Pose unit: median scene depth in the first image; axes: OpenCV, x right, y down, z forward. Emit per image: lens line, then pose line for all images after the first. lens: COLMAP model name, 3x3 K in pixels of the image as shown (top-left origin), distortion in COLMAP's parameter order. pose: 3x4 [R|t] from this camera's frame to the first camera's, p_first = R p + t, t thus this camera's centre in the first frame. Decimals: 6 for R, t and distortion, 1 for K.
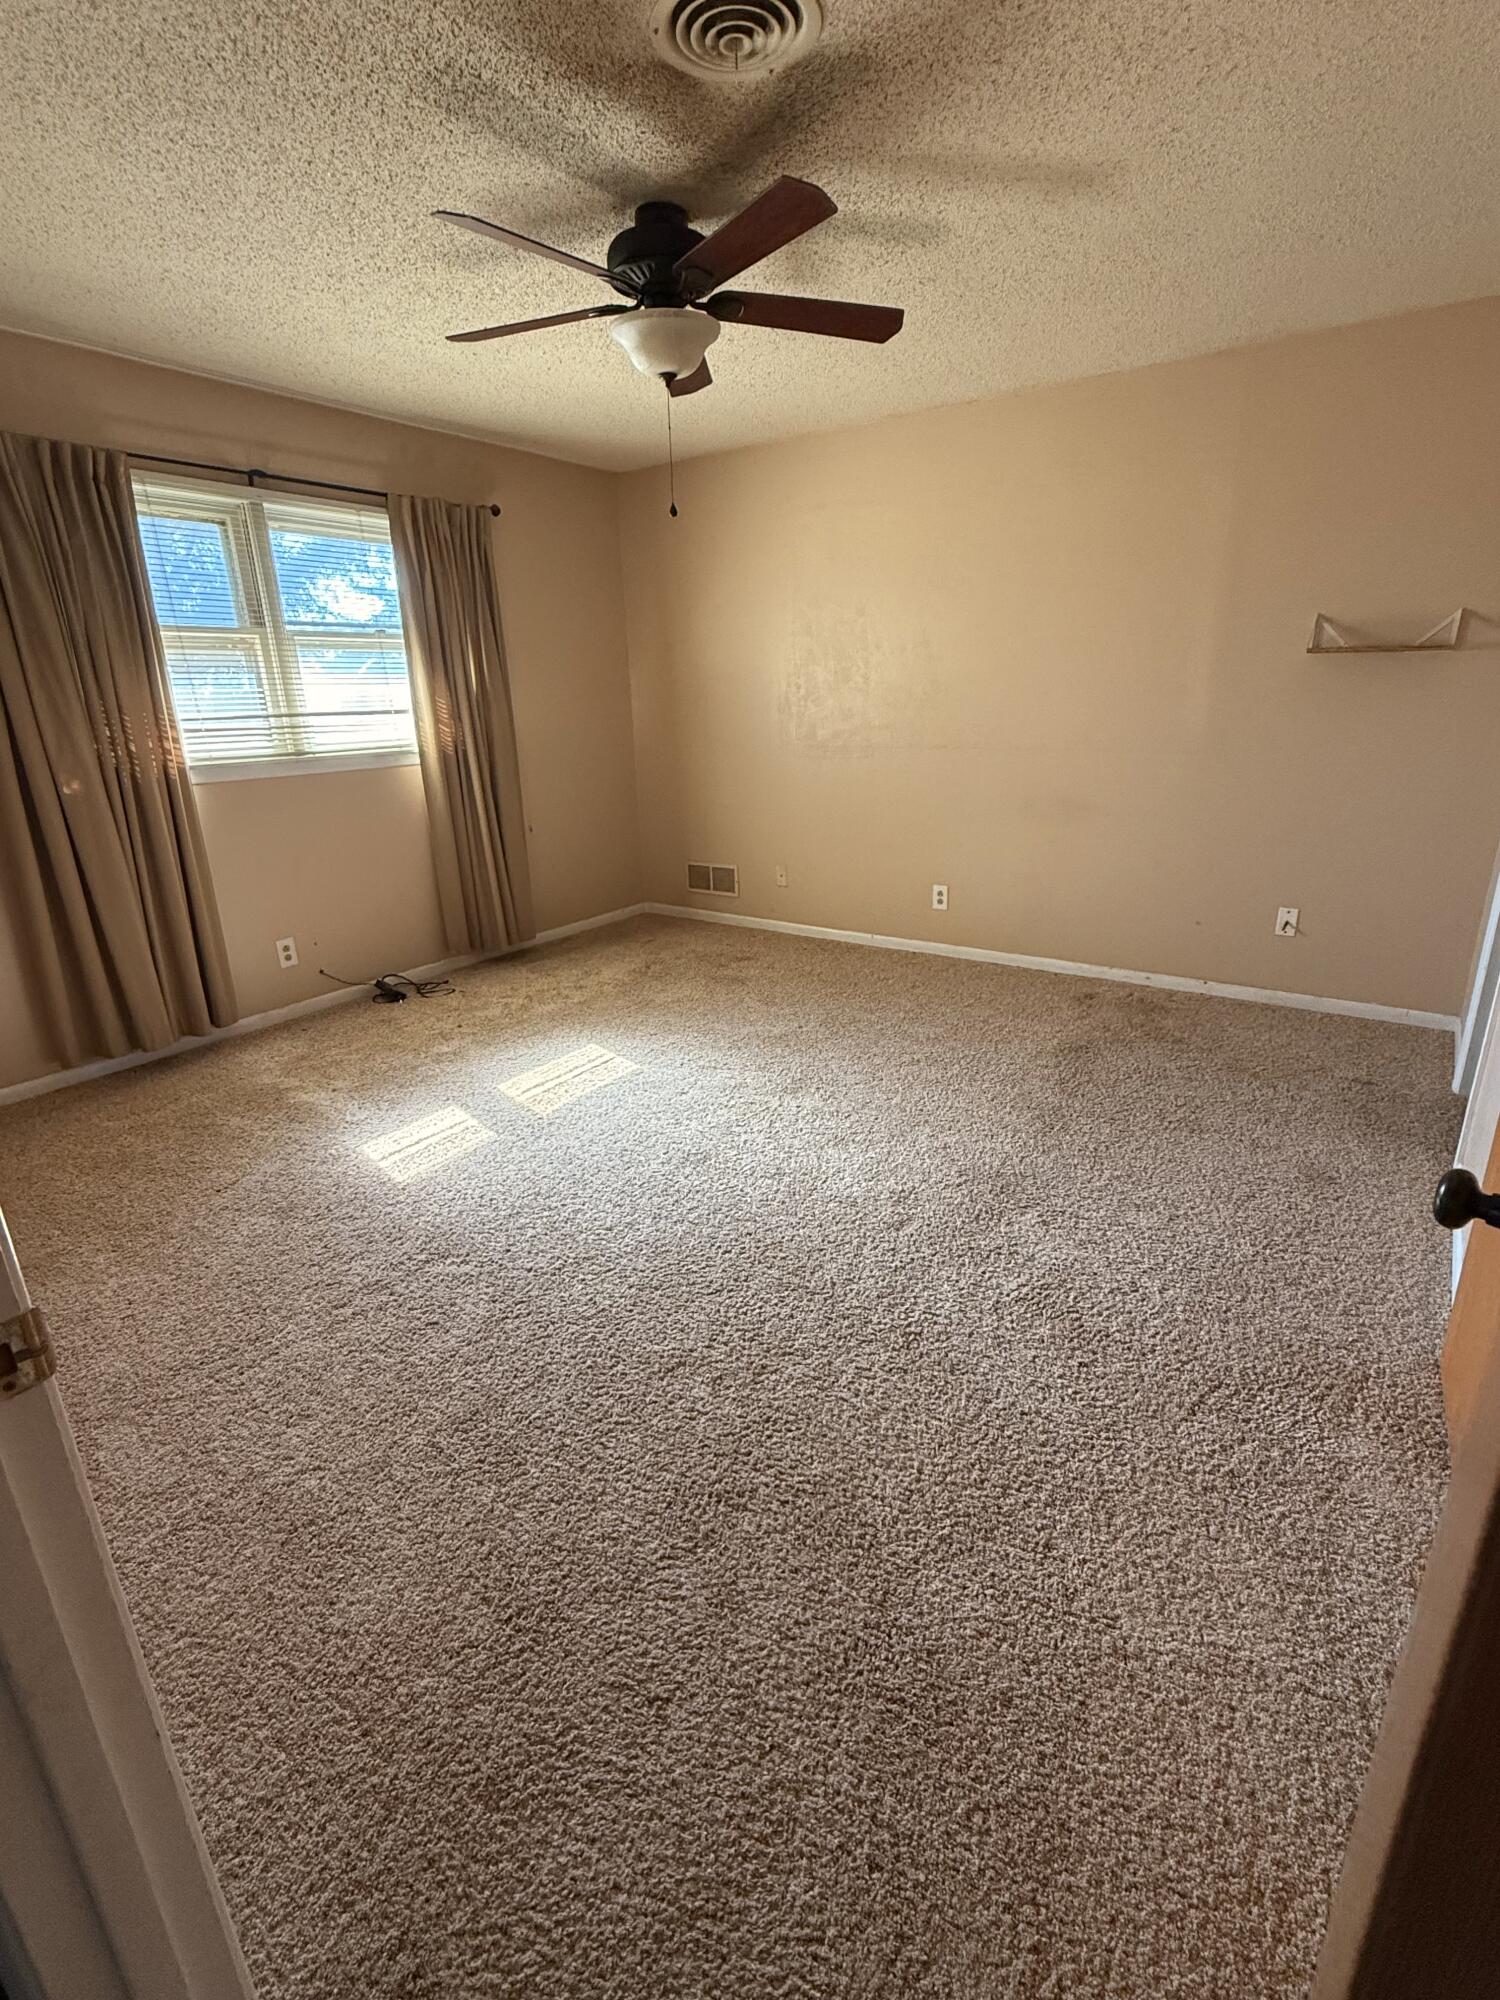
lens RADIAL K [[943.9, 0, 752.3], [0, 943.9, 1000.4], [0, 0, 1]] dist [0.002813, -0.000043]
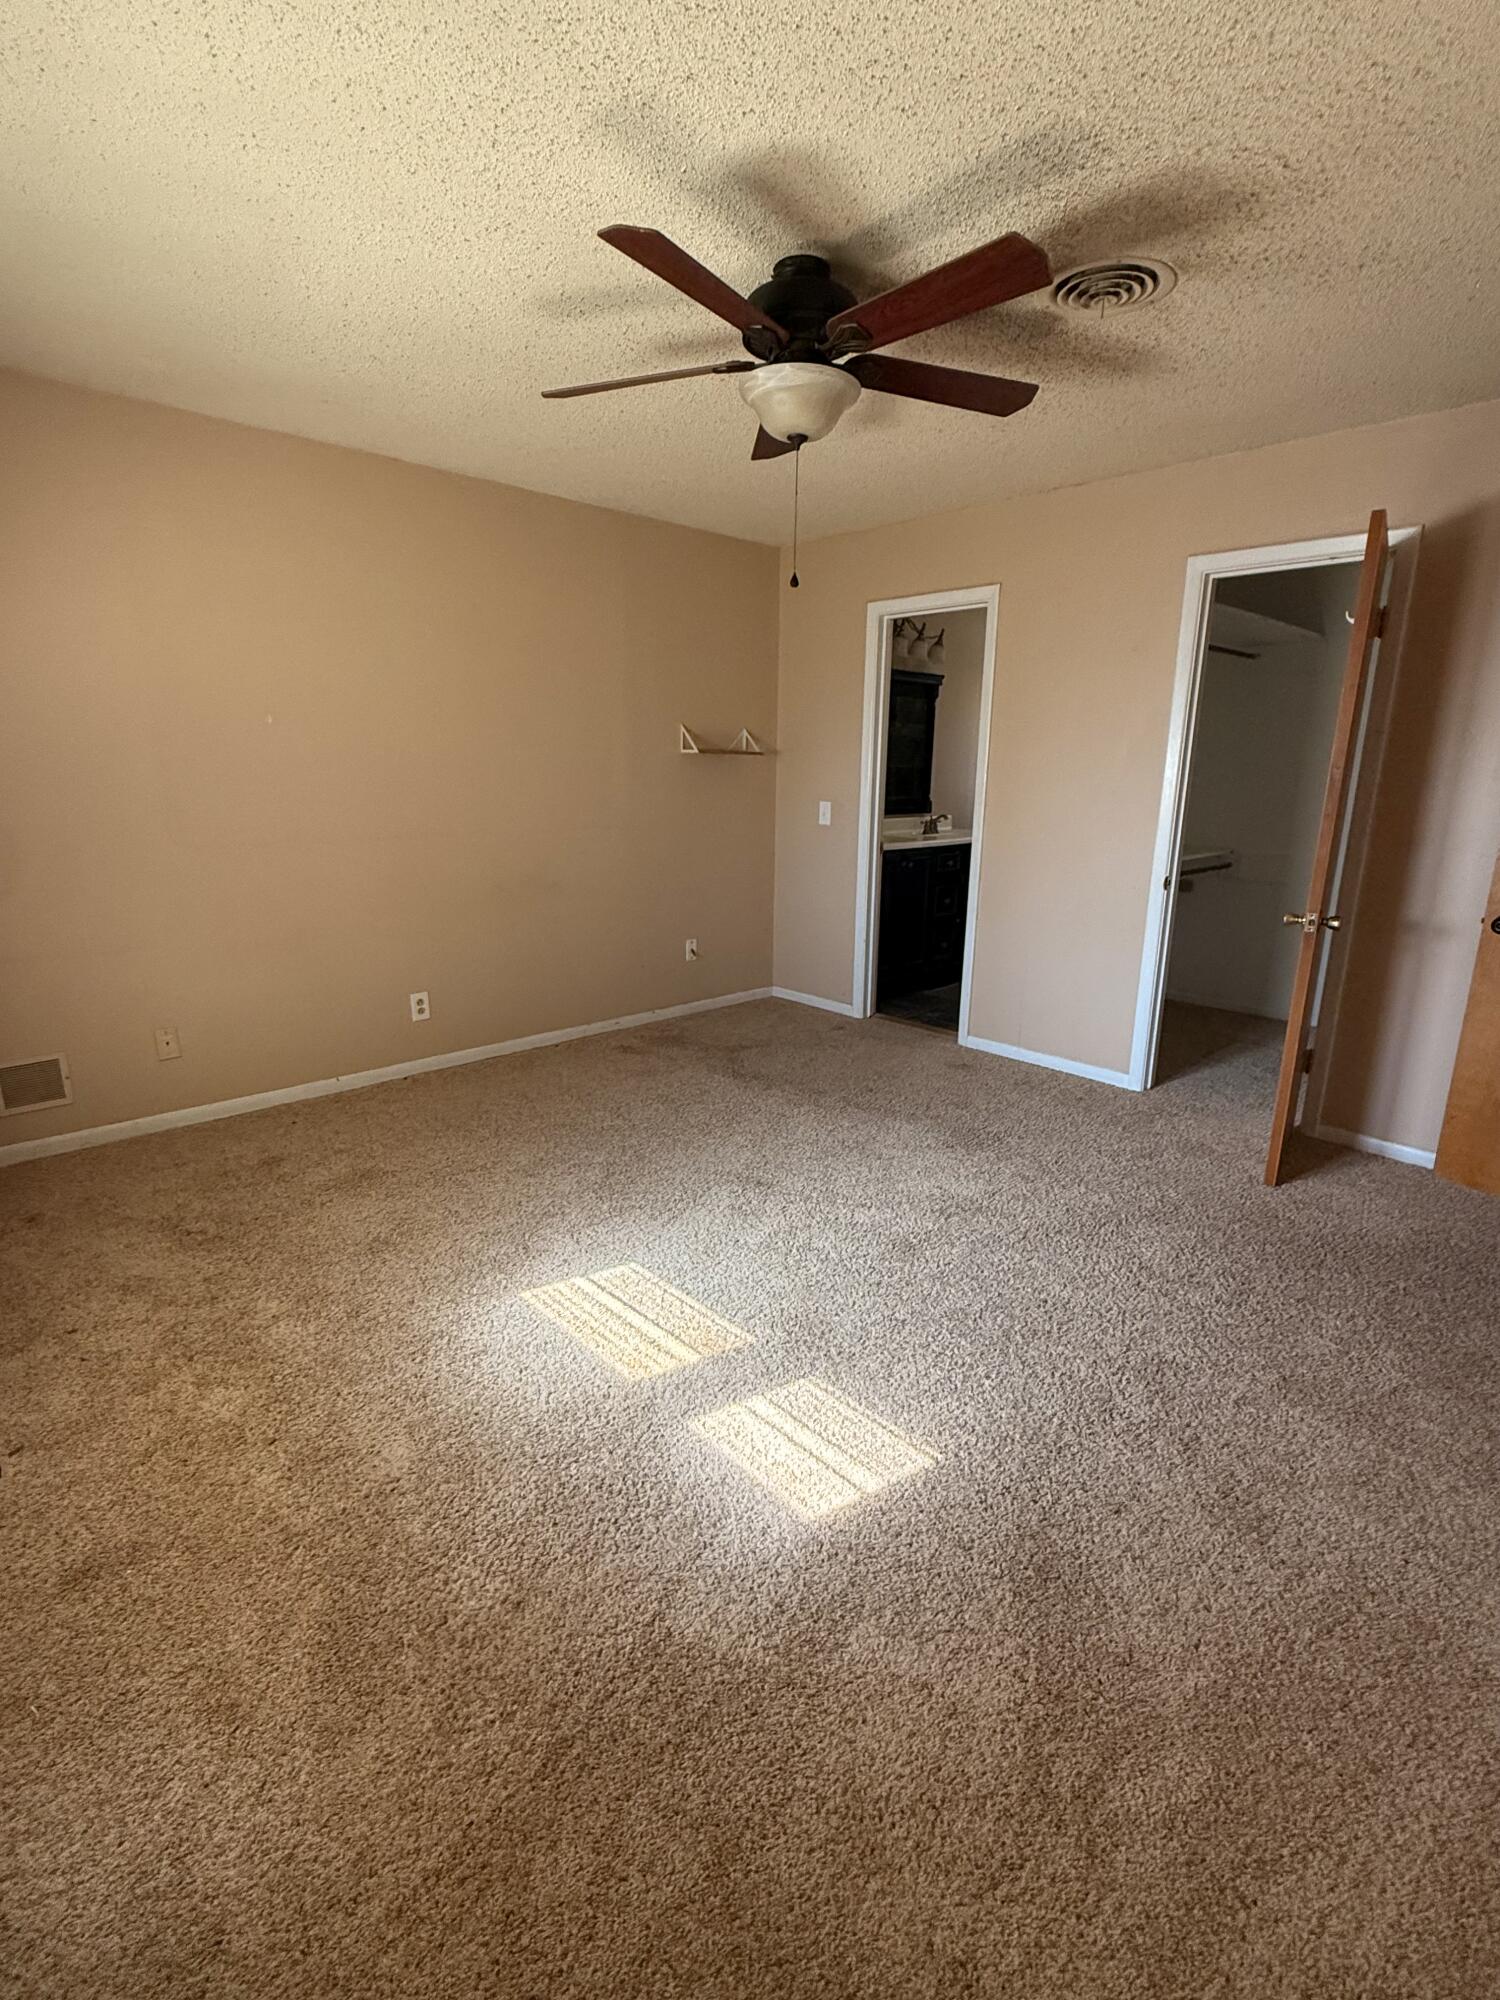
lens RADIAL K [[943.9, 0, 759.9], [0, 943.9, 1001.6], [0, 0, 1]] dist [0.002813, -0.000043]
pose [[0.184492, -0.215646, 0.958885, -0.676345], [0.290843, 0.943914, 0.156320, -0.186845], [-0.938815, 0.250045, 0.236864, 0.593361]]
